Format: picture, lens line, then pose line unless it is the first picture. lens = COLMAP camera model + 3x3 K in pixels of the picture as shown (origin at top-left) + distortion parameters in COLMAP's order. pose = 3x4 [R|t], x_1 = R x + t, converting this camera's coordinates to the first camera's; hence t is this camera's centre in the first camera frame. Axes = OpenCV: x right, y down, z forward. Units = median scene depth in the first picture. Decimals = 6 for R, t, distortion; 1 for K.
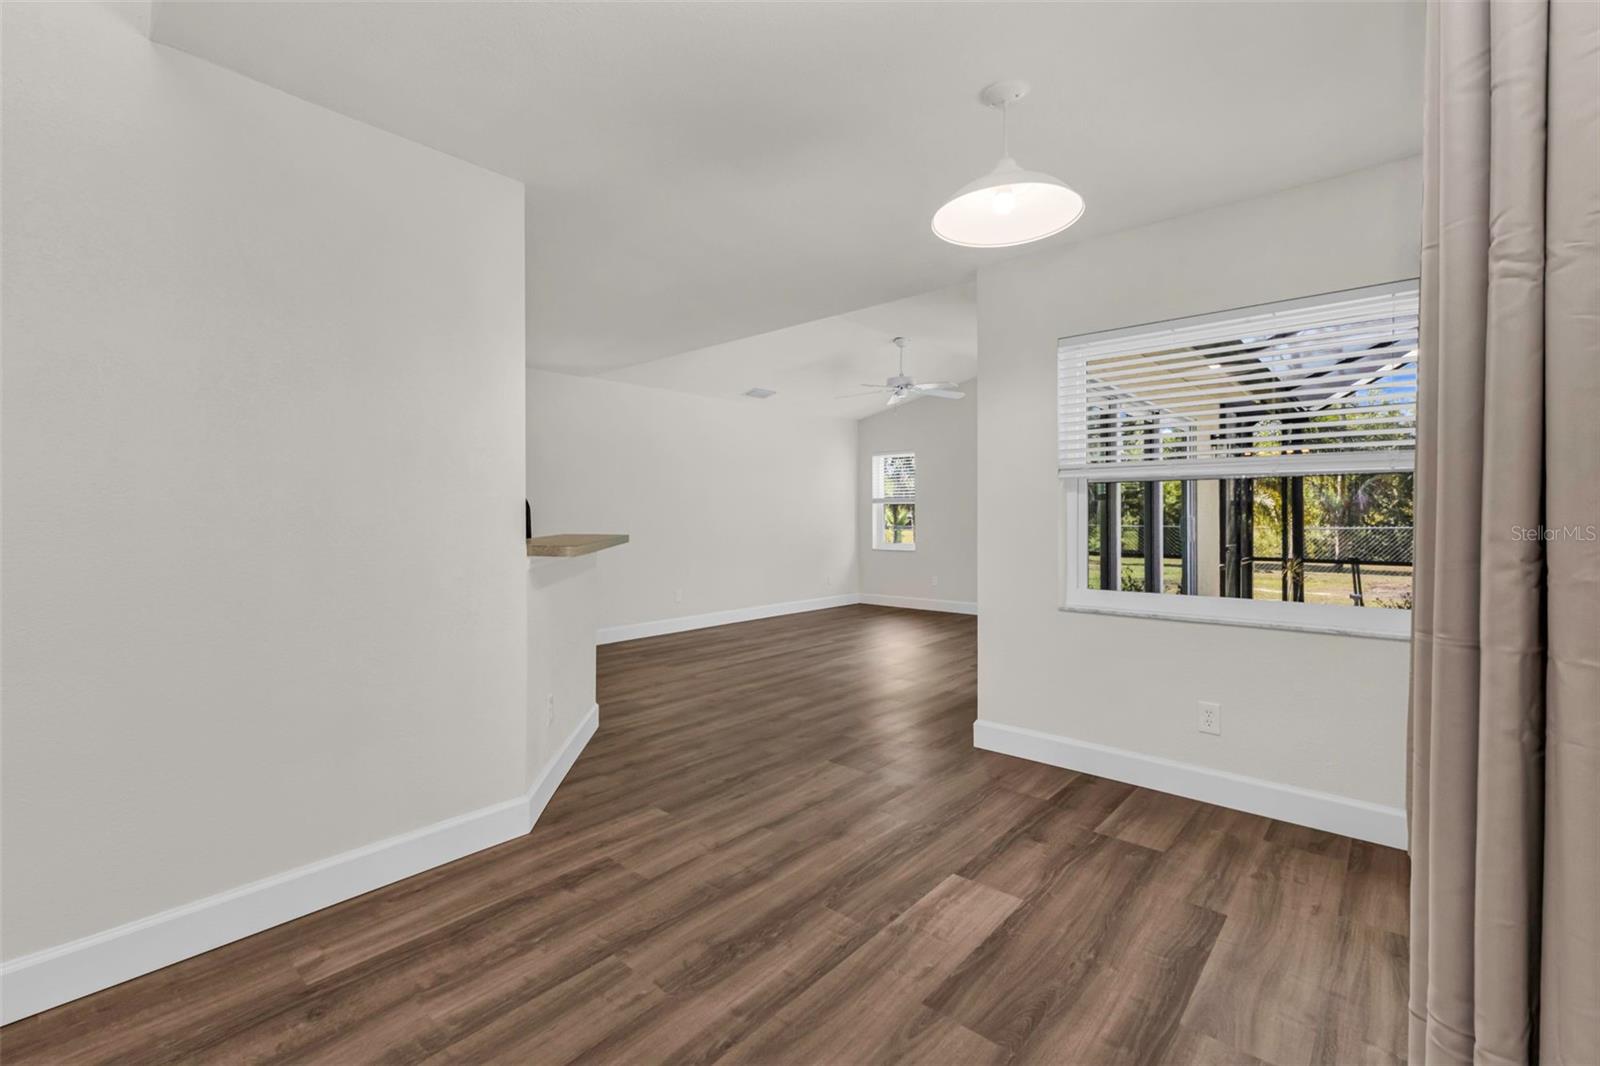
lens RADIAL K [[699.8, 0, 800.0], [0, 699.8, 533.0], [0, 0, 1]] dist [0.011939, -0.000768]
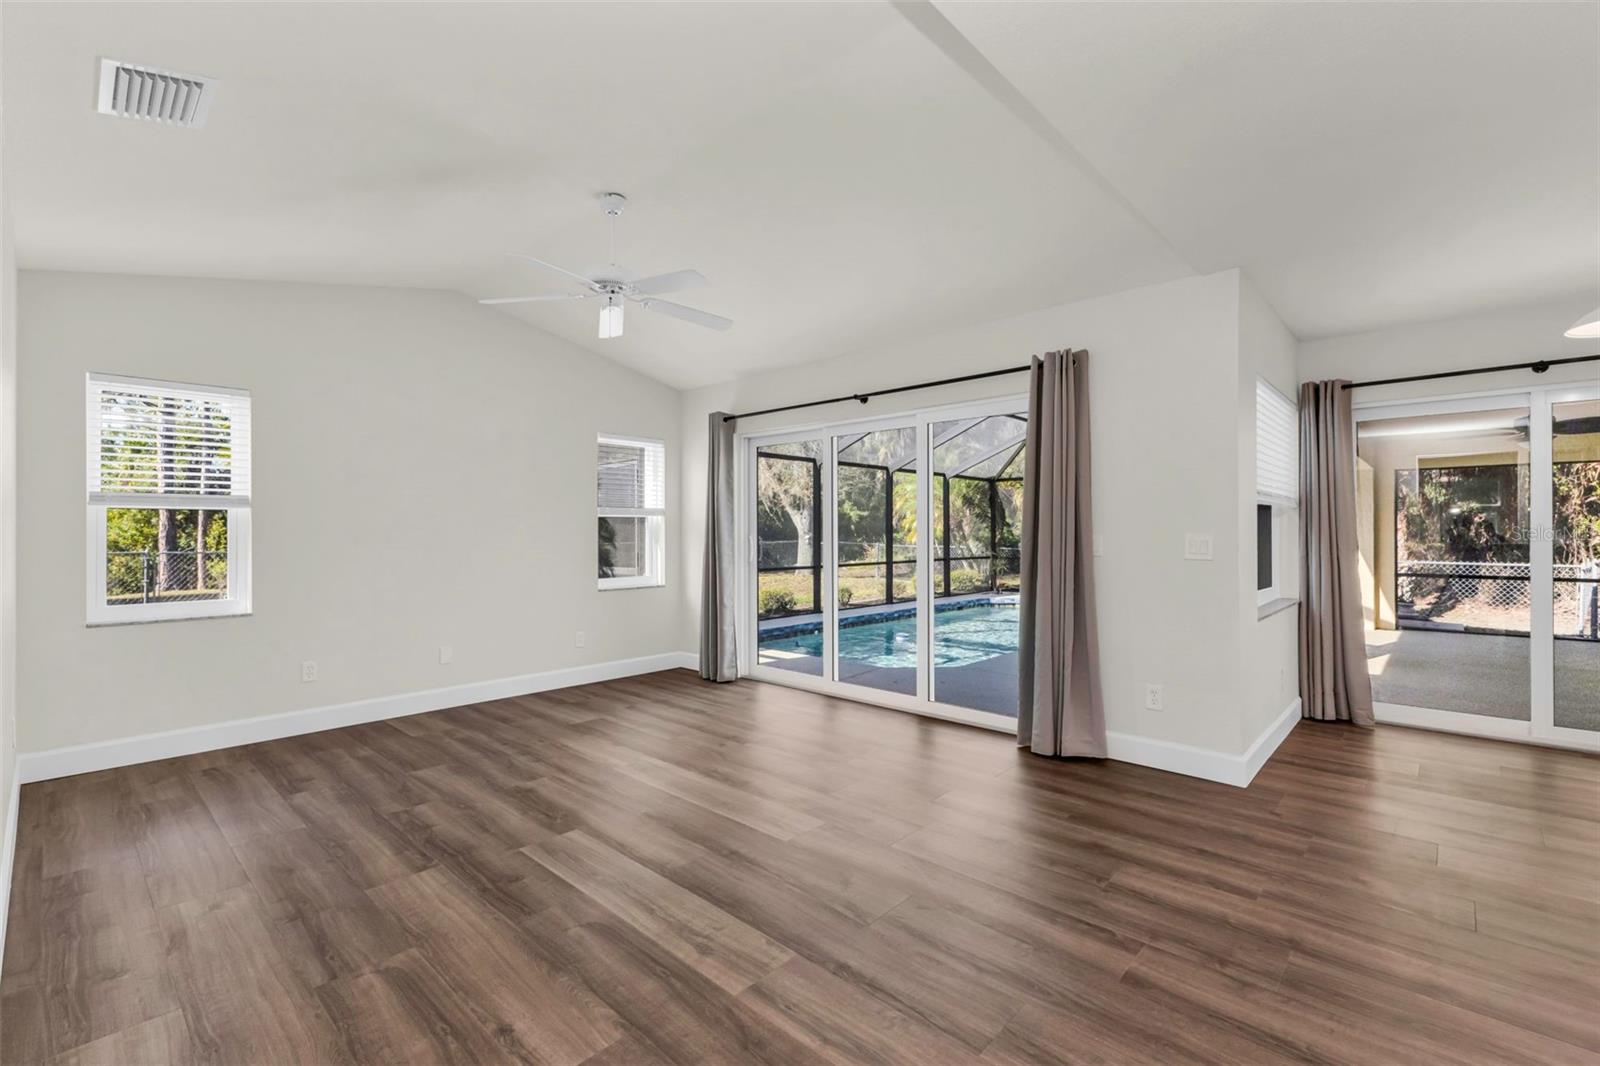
lens RADIAL K [[699.8, 0, 800.0], [0, 699.8, 533.0], [0, 0, 1]] dist [0.011939, -0.000768]
pose [[0.045367, -0.000138, 0.998970, -1.045745], [0.026460, 0.999649, -0.001064, -0.062556], [-0.998620, 0.026482, 0.045355, 2.323575]]
